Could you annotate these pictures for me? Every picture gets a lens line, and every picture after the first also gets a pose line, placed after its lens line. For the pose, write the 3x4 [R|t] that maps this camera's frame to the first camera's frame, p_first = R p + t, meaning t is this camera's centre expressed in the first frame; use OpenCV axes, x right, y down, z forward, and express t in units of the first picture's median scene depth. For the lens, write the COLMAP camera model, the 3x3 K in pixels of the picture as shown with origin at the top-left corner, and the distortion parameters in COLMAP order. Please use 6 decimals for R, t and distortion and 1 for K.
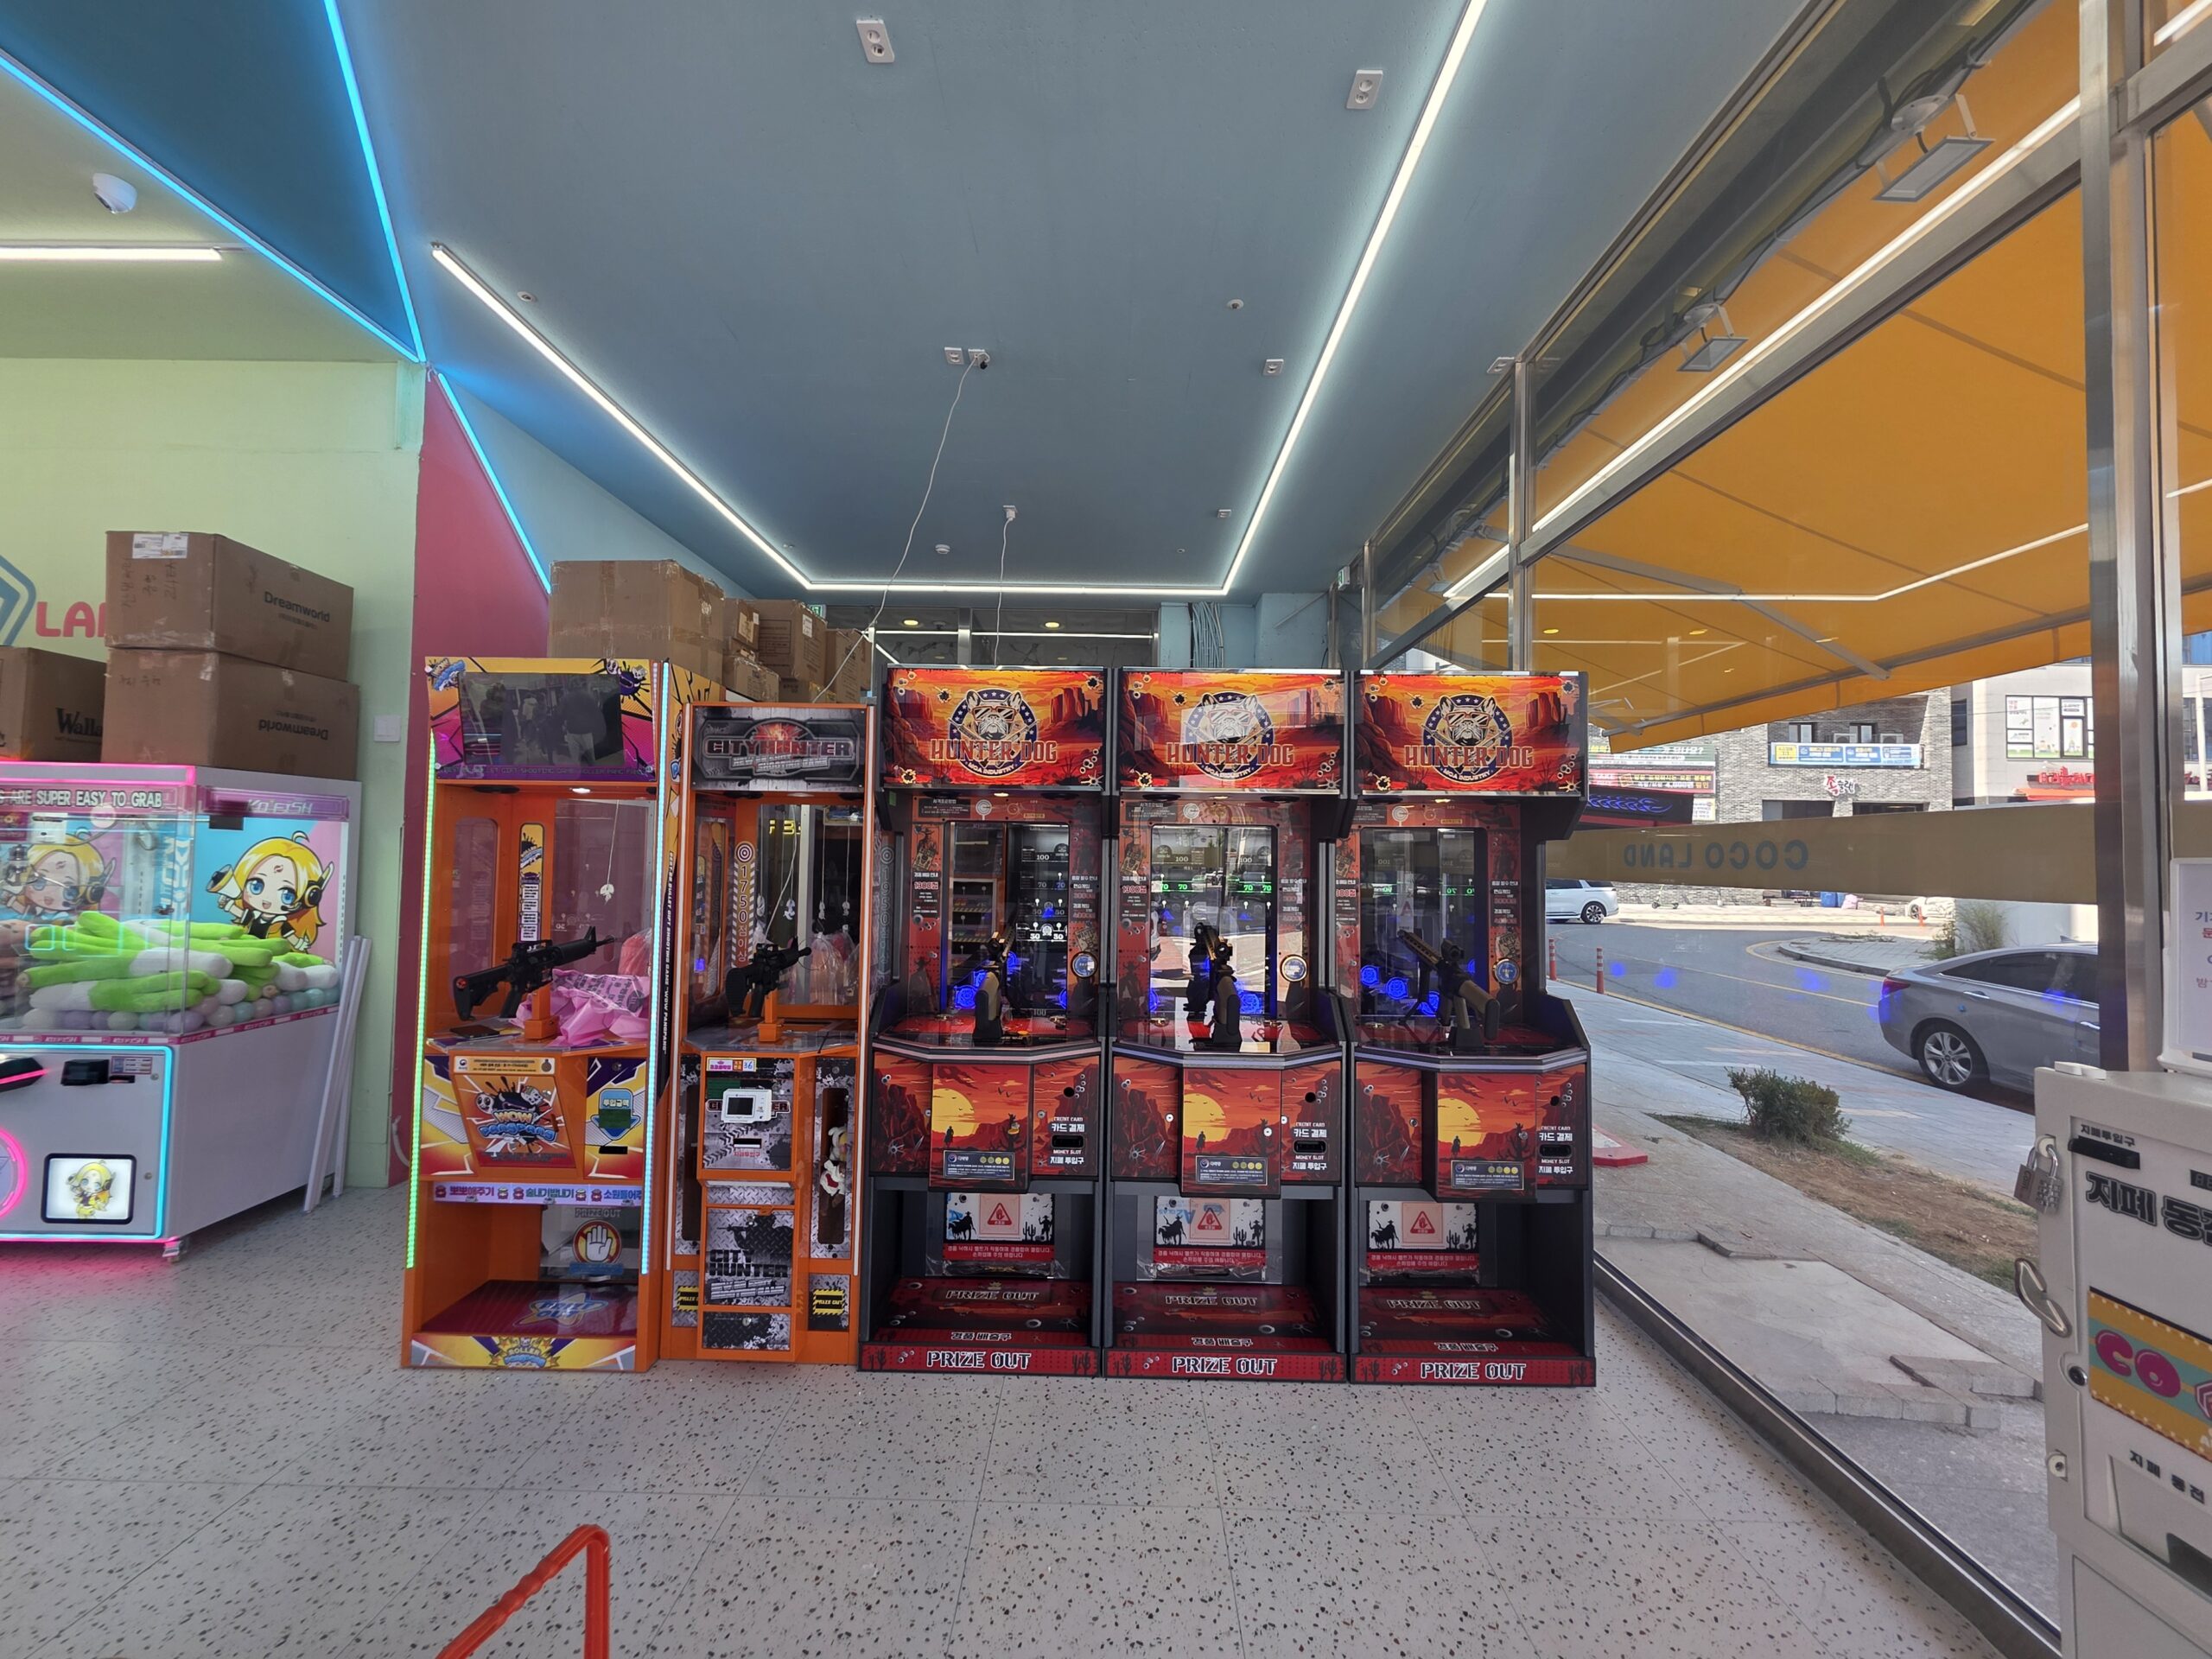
lens RADIAL K [[879.9, 0, 1110.0], [0, 879.9, 832.3], [0, 0, 1]] dist [0.000450, 0.000142]
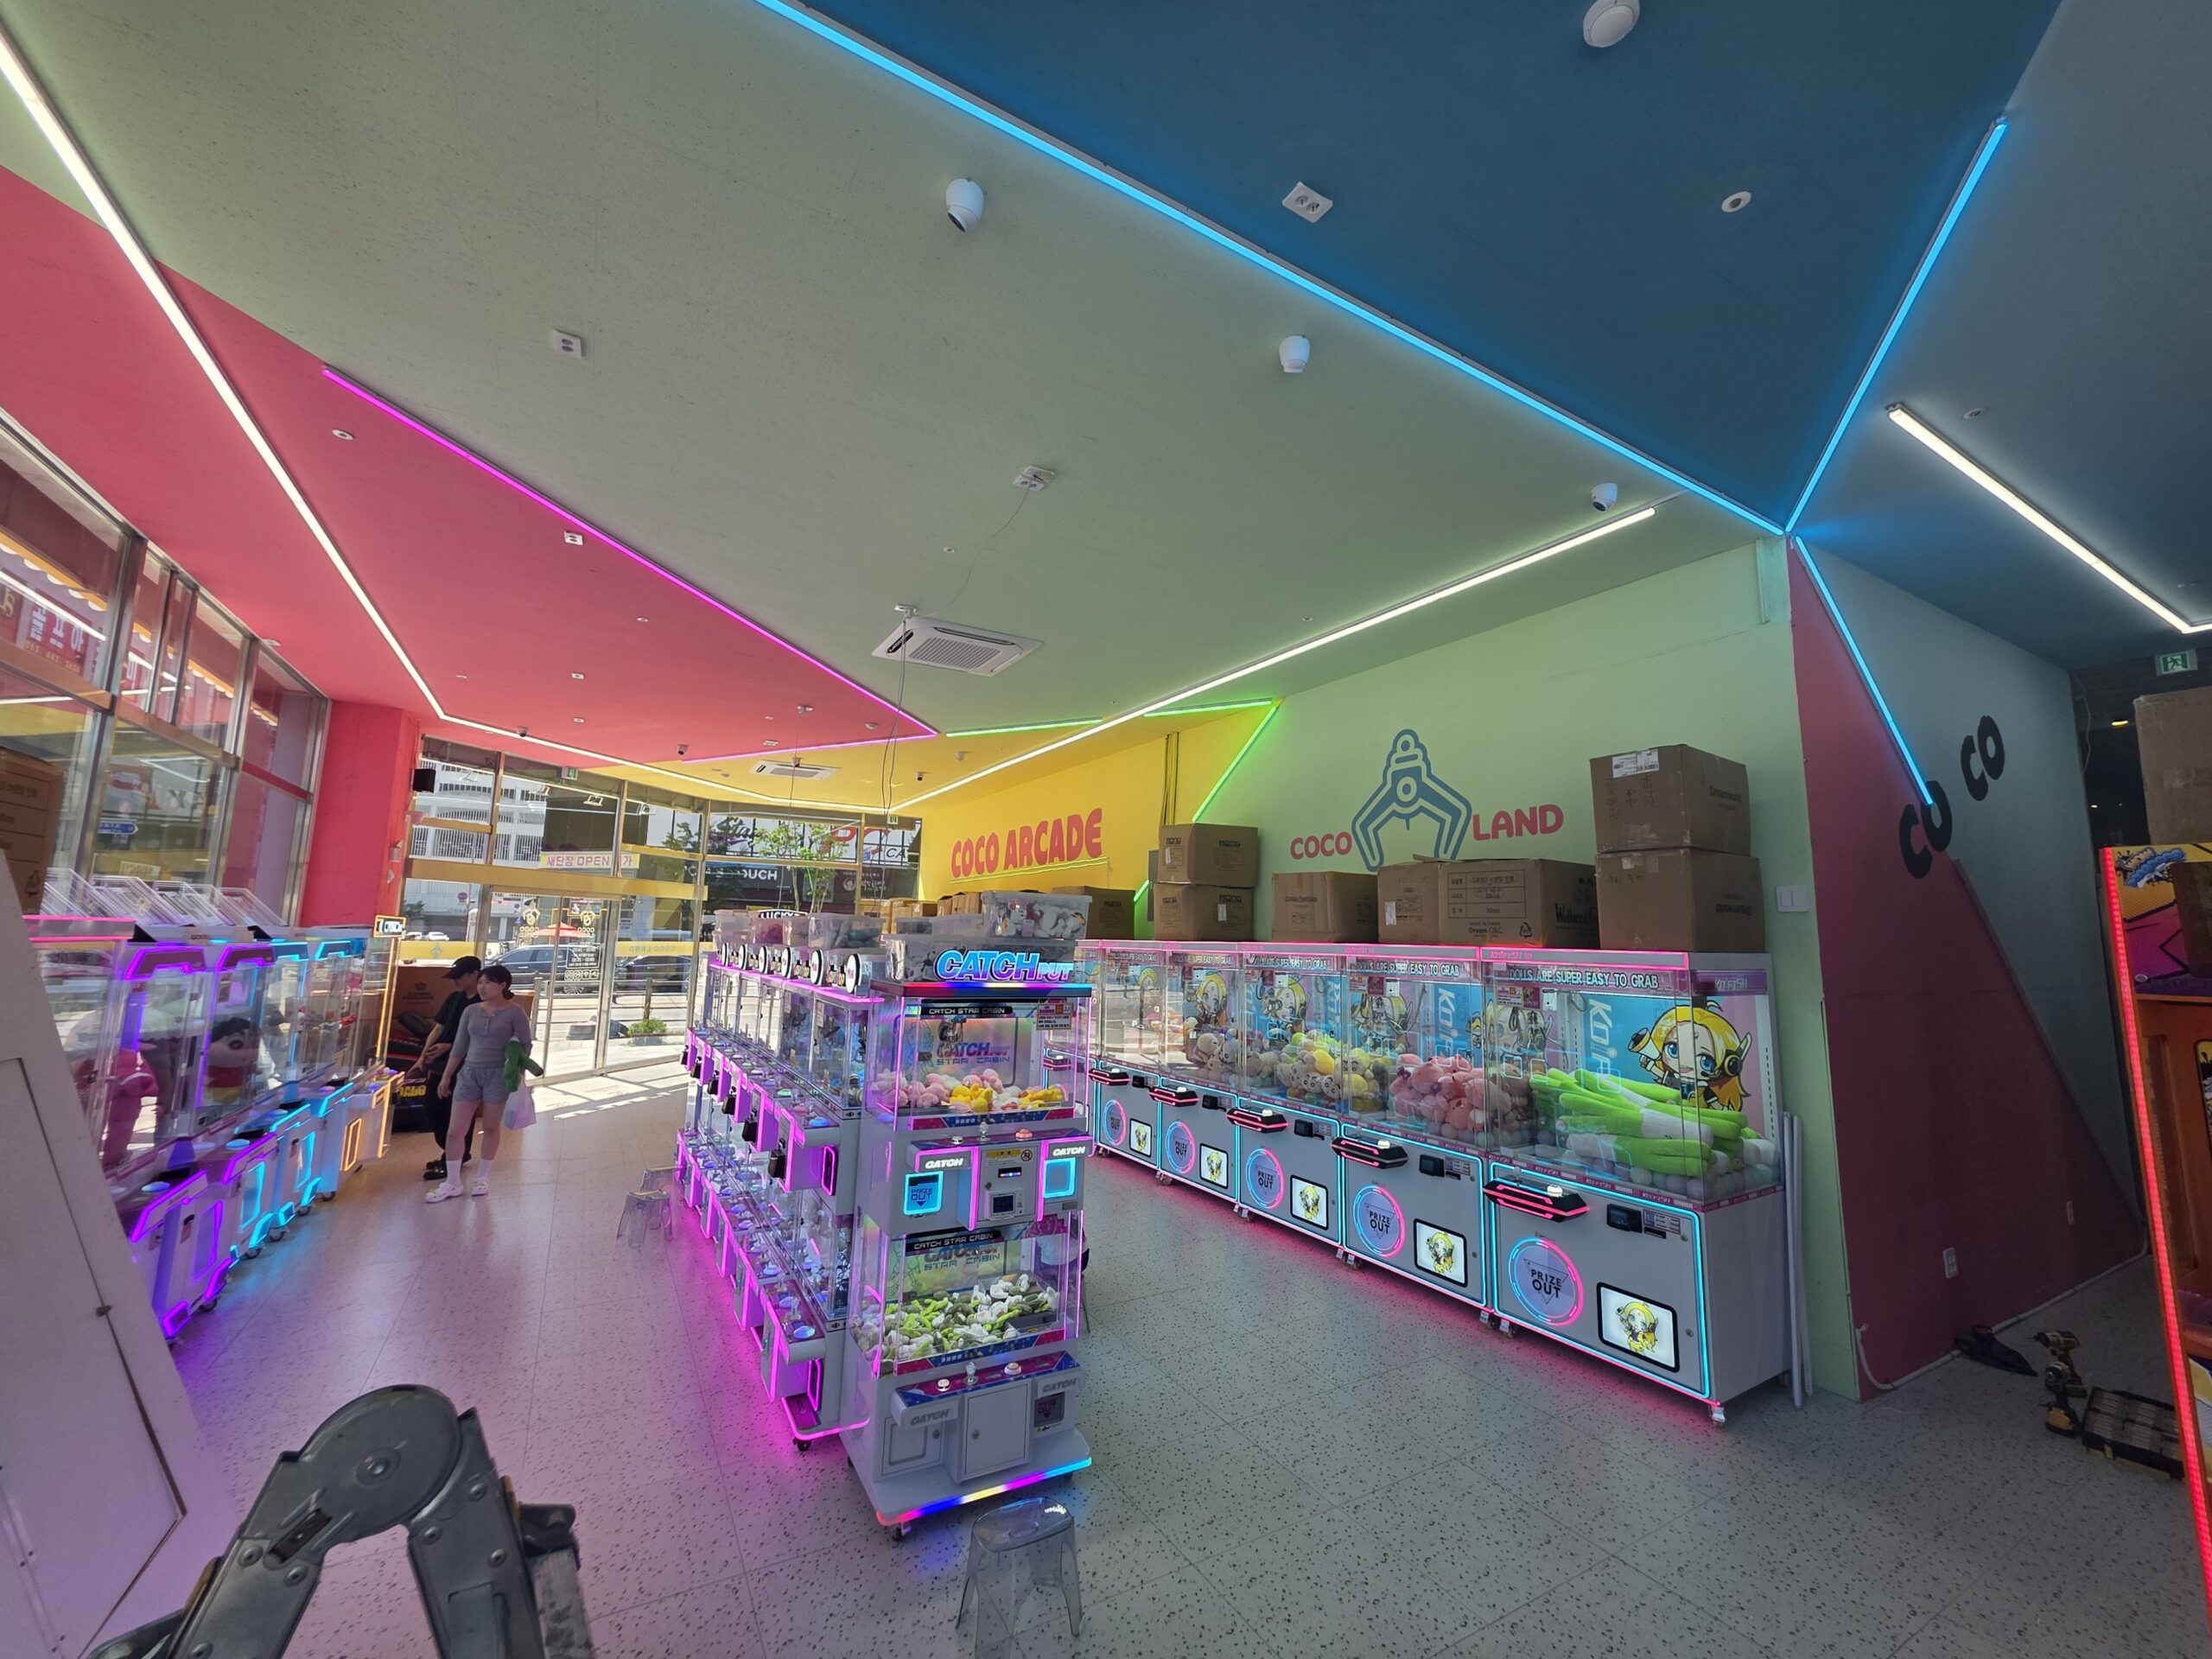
lens RADIAL K [[879.9, 0, 1099.8], [0, 879.9, 826.1], [0, 0, 1]] dist [0.000450, 0.000142]
pose [[0.509526, -0.113939, -0.852878, -0.438878], [0.012096, 0.992045, -0.125305, -0.100887], [0.860370, 0.053530, 0.506851, -0.207829]]
